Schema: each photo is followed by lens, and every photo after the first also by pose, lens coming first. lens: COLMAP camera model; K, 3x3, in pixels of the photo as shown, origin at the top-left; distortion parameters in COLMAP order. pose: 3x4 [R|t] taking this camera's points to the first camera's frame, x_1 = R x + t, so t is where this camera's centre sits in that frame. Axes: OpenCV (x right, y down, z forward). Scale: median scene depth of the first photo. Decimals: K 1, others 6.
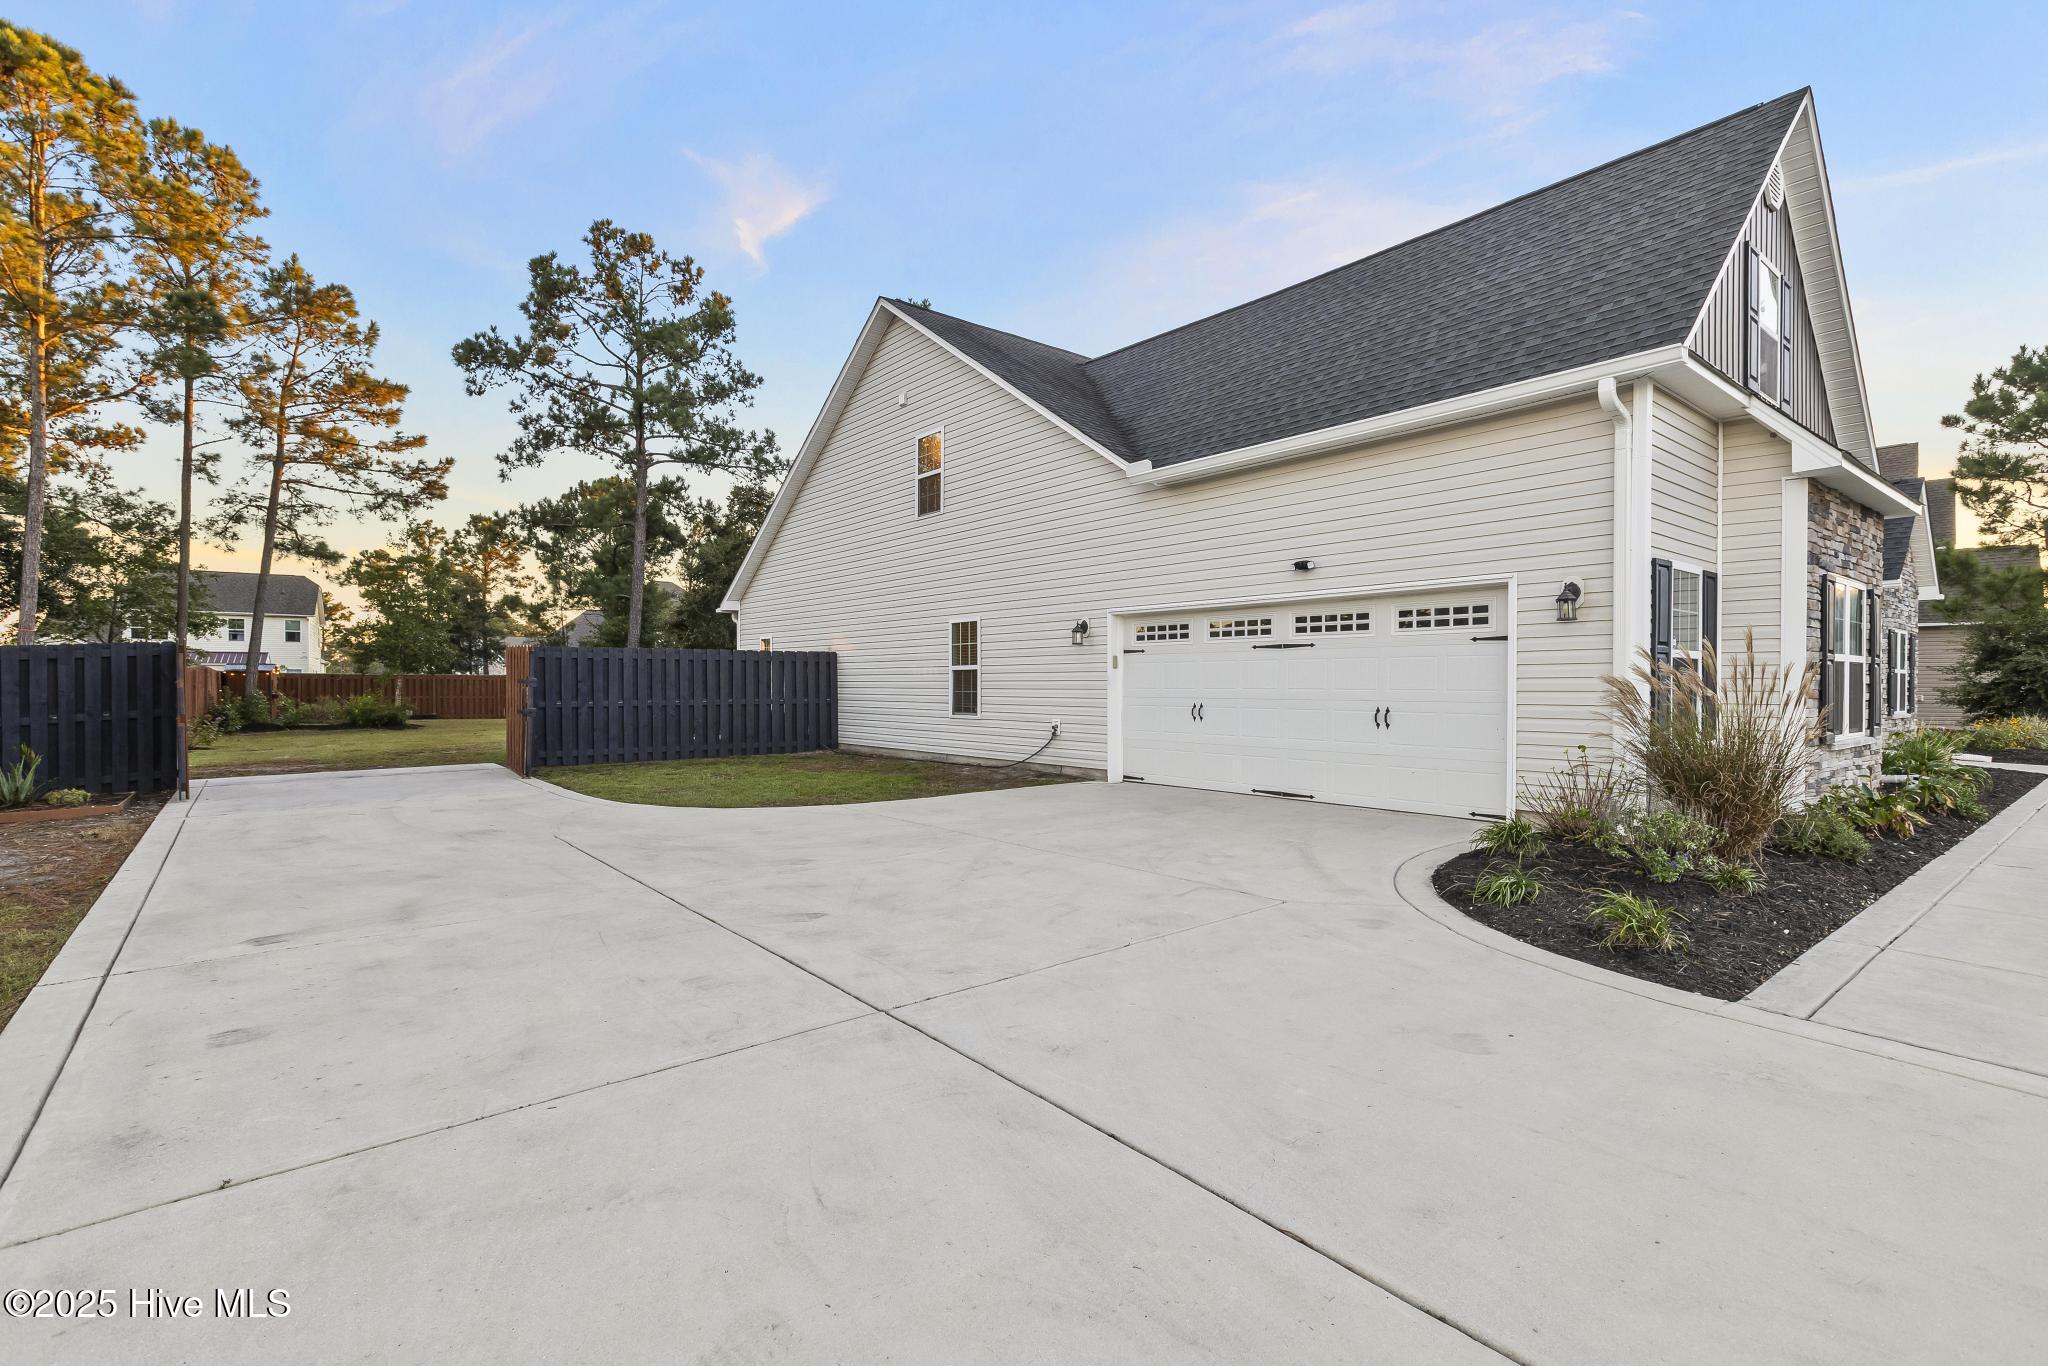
lens RADIAL K [[948.2, 0, 1031.3], [0, 948.2, 690.1], [0, 0, 1]] dist [0.000235, -0.000004]
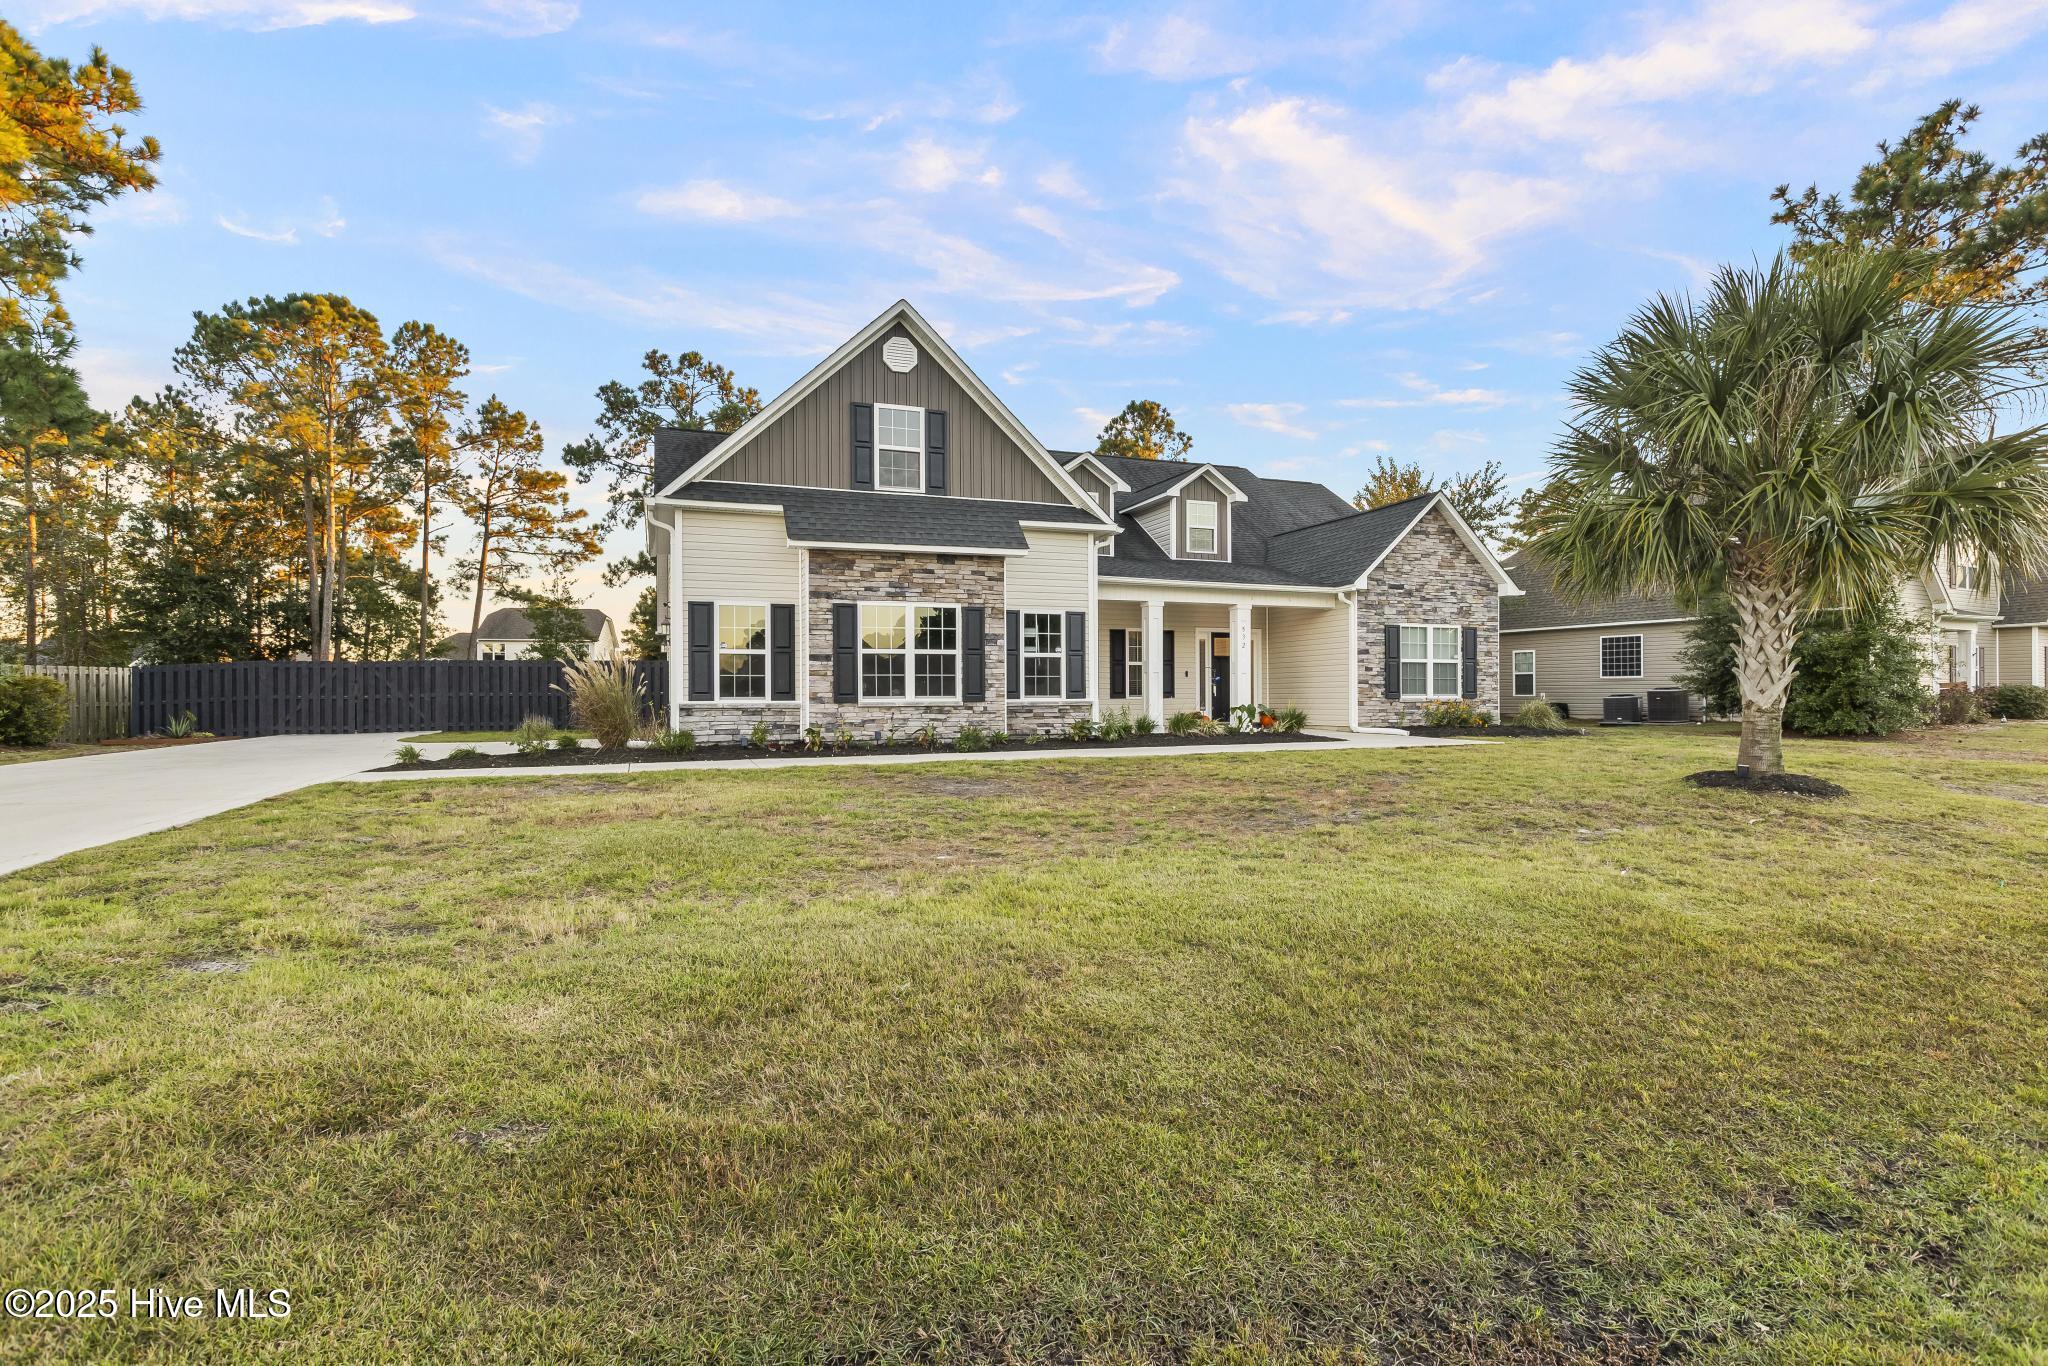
lens RADIAL K [[971.6, 0, 1023.1], [0, 971.6, 690.0], [0, 0, 1]] dist [-0.003364, -0.000083]
pose [[0.946947, -0.007193, -0.321310, 0.470428], [0.003419, 0.999918, -0.012309, 0.015373], [0.321373, 0.010557, 0.946894, -0.143966]]
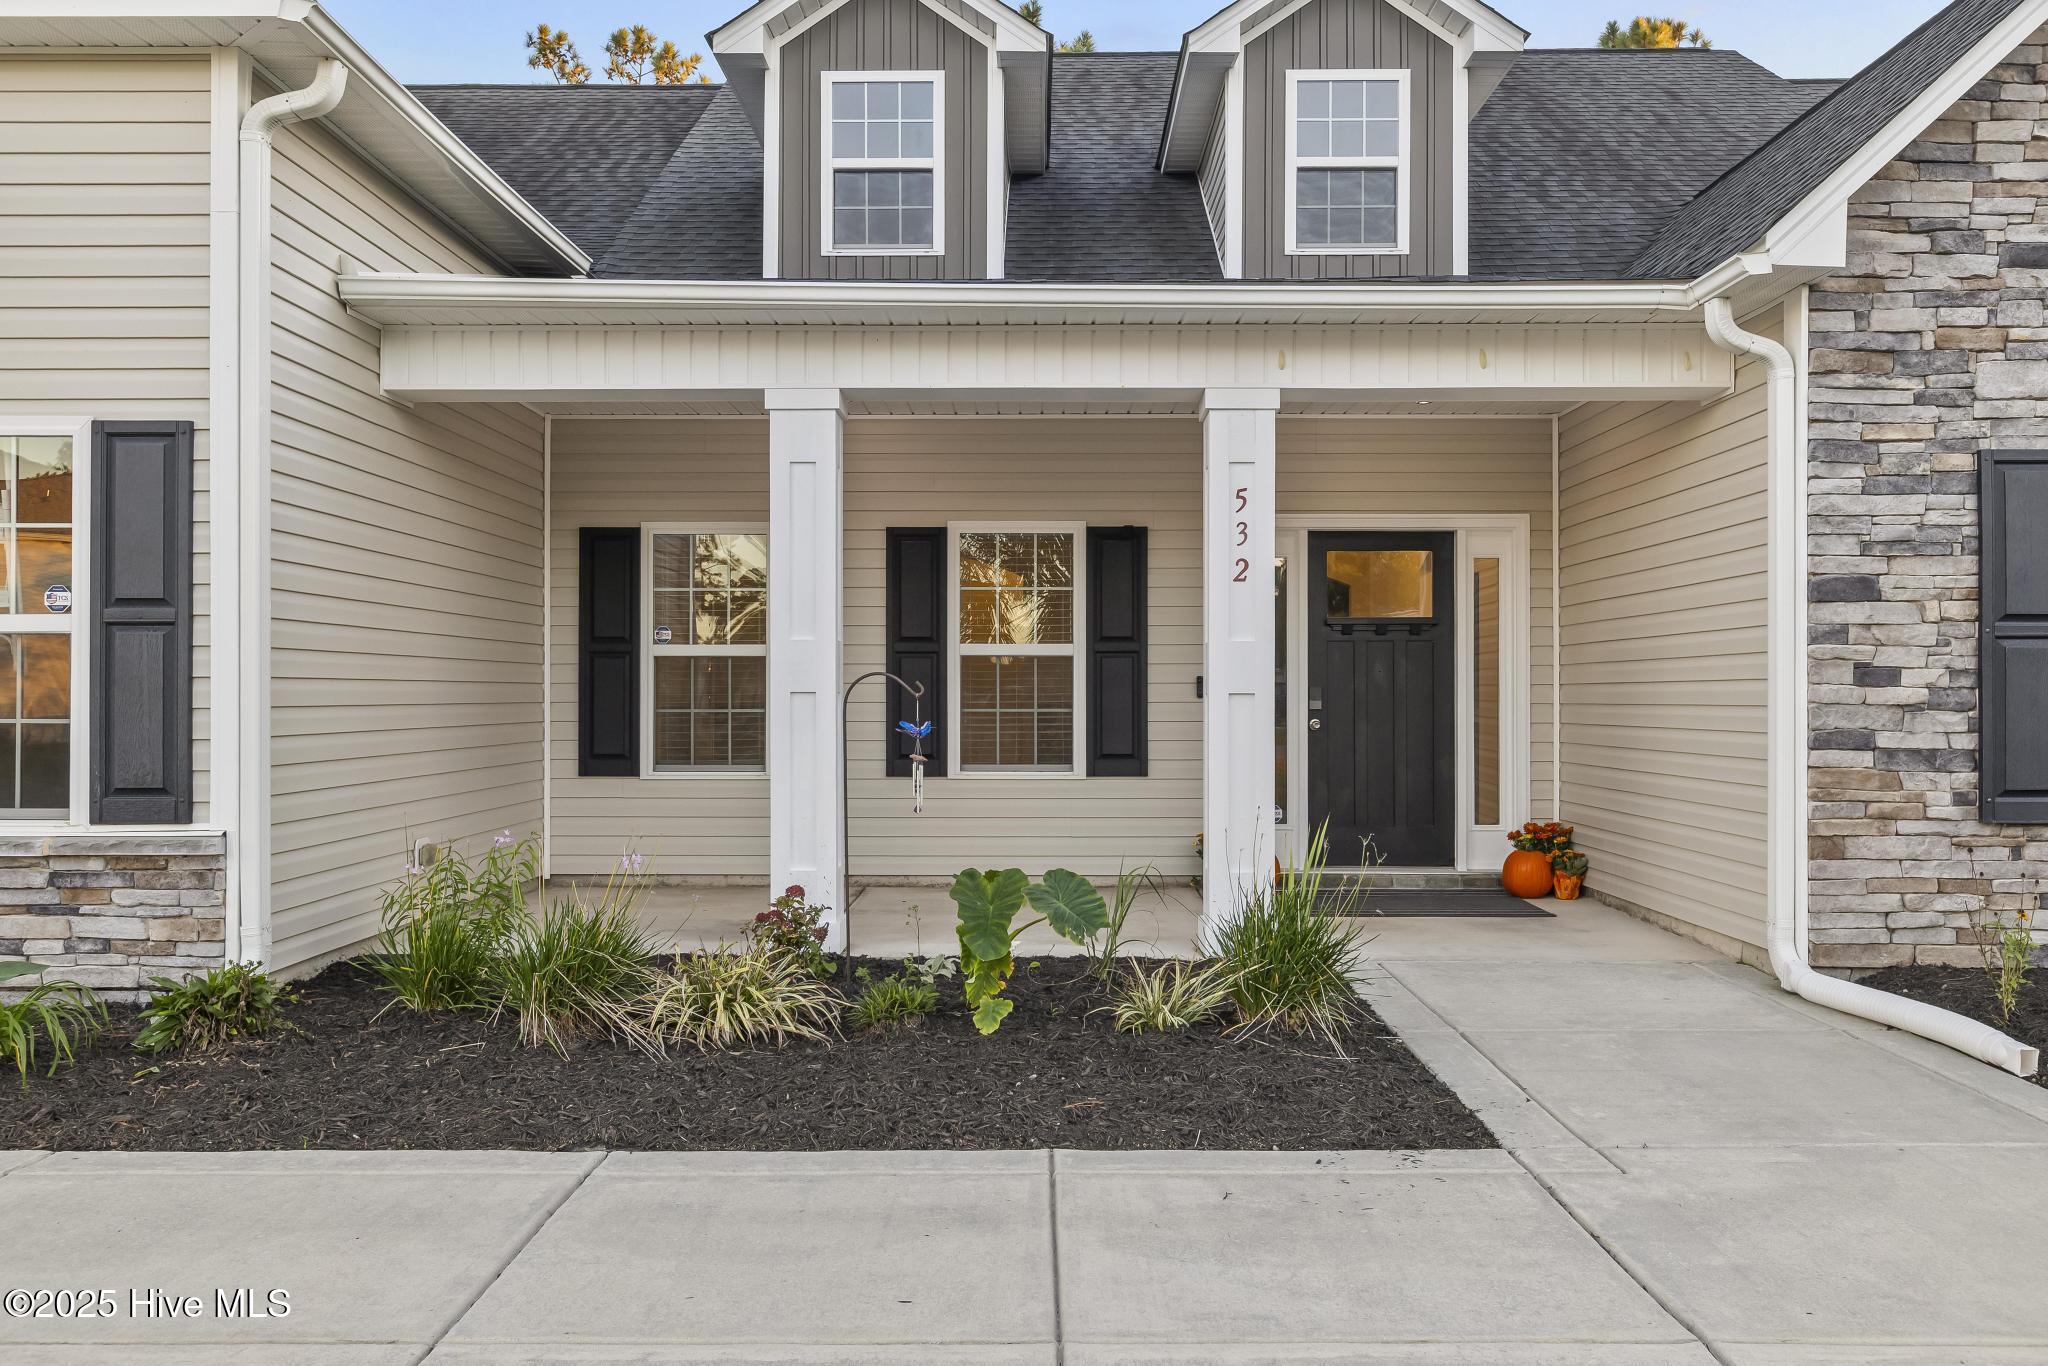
lens RADIAL K [[1638.8, 0, 1024.0], [0, 1638.8, 683.0], [0, 0, 1]] dist [-0.002742, -0.000055]
pose [[0.765385, -0.009401, -0.643504, 0.534142], [-0.003524, 0.999817, -0.018797, -0.000372], [0.643563, 0.016654, 0.765212, 0.306322]]
